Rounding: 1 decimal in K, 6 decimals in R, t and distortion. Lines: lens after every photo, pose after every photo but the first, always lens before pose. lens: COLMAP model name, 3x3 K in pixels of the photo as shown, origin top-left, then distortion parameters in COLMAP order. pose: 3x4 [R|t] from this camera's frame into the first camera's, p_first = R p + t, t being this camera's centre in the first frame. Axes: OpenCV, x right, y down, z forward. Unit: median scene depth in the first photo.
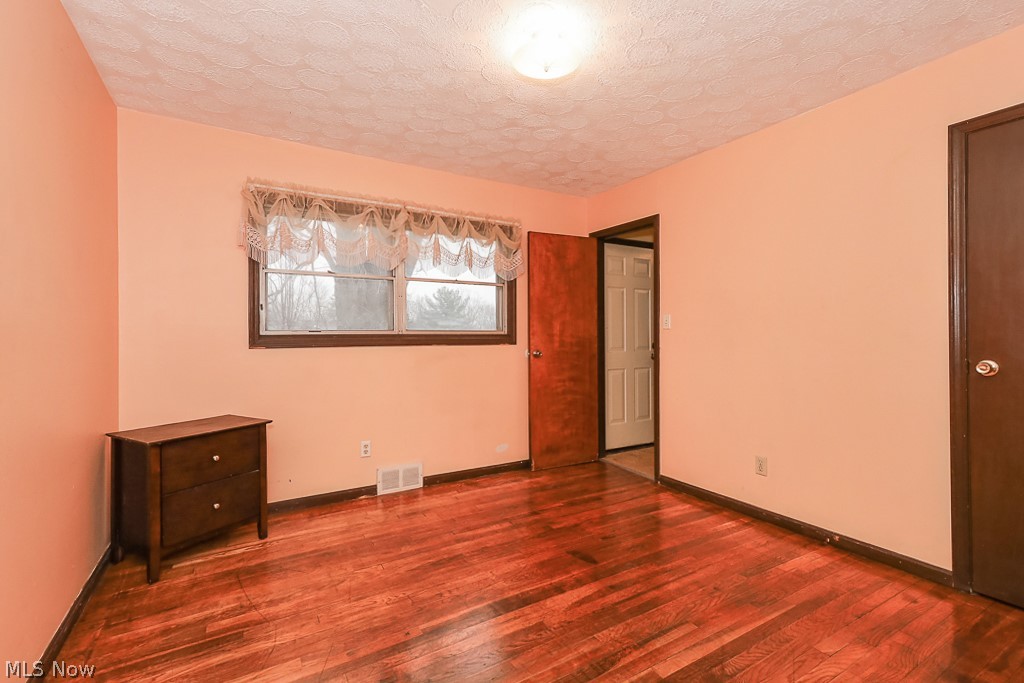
lens RADIAL K [[462.1, 0, 515.2], [0, 462.1, 342.4], [0, 0, 1]] dist [0.020372, 0.000335]
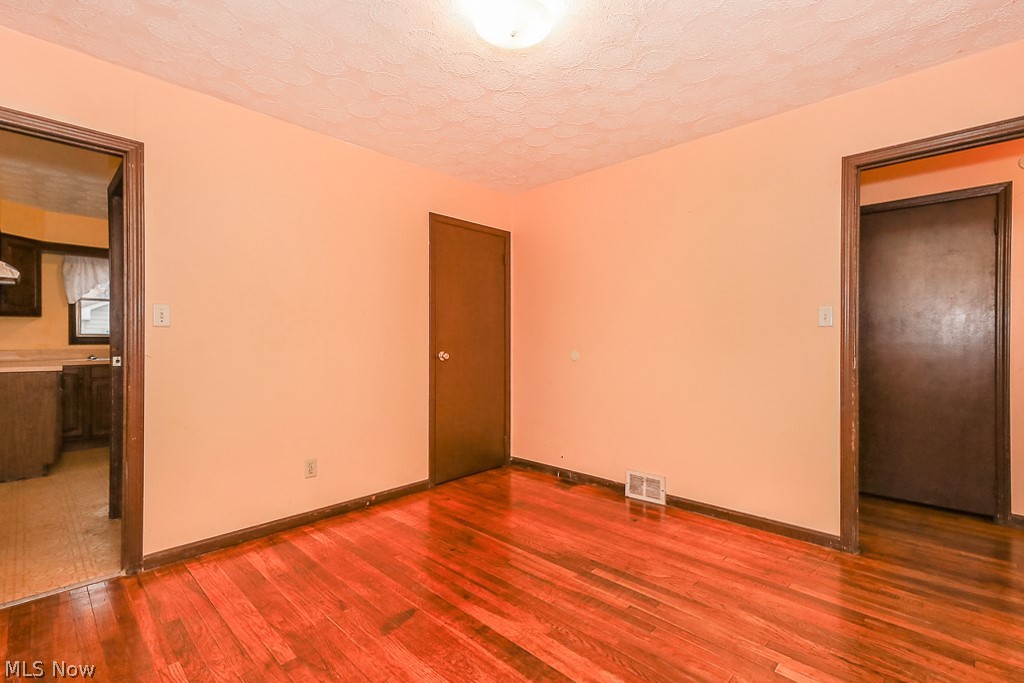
lens RADIAL K [[462.1, 0, 515.2], [0, 462.1, 342.4], [0, 0, 1]] dist [0.020372, 0.000335]
pose [[-0.268142, -0.001292, 0.963379, -0.750896], [0.014444, 0.999881, 0.005361, -0.001992], [-0.963271, 0.015352, -0.268092, 1.167013]]
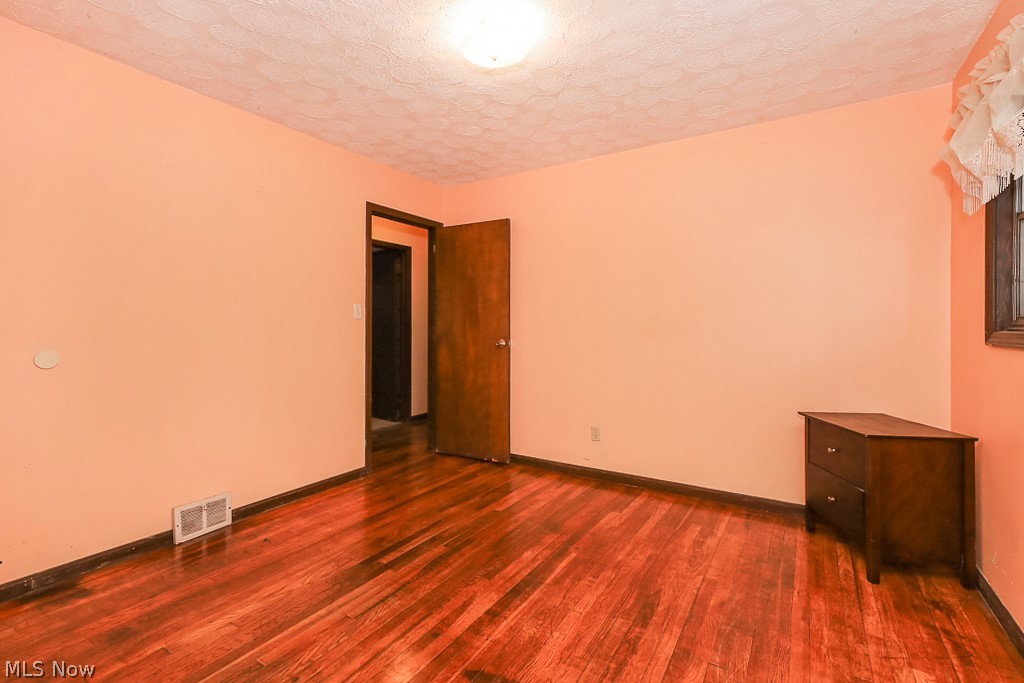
lens RADIAL K [[462.1, 0, 515.2], [0, 462.1, 342.4], [0, 0, 1]] dist [0.020372, 0.000335]
pose [[-0.890800, 0.017770, -0.454048, 0.451246], [-0.005196, 0.998771, 0.049283, -0.028058], [0.454366, 0.046261, -0.889613, 1.789825]]
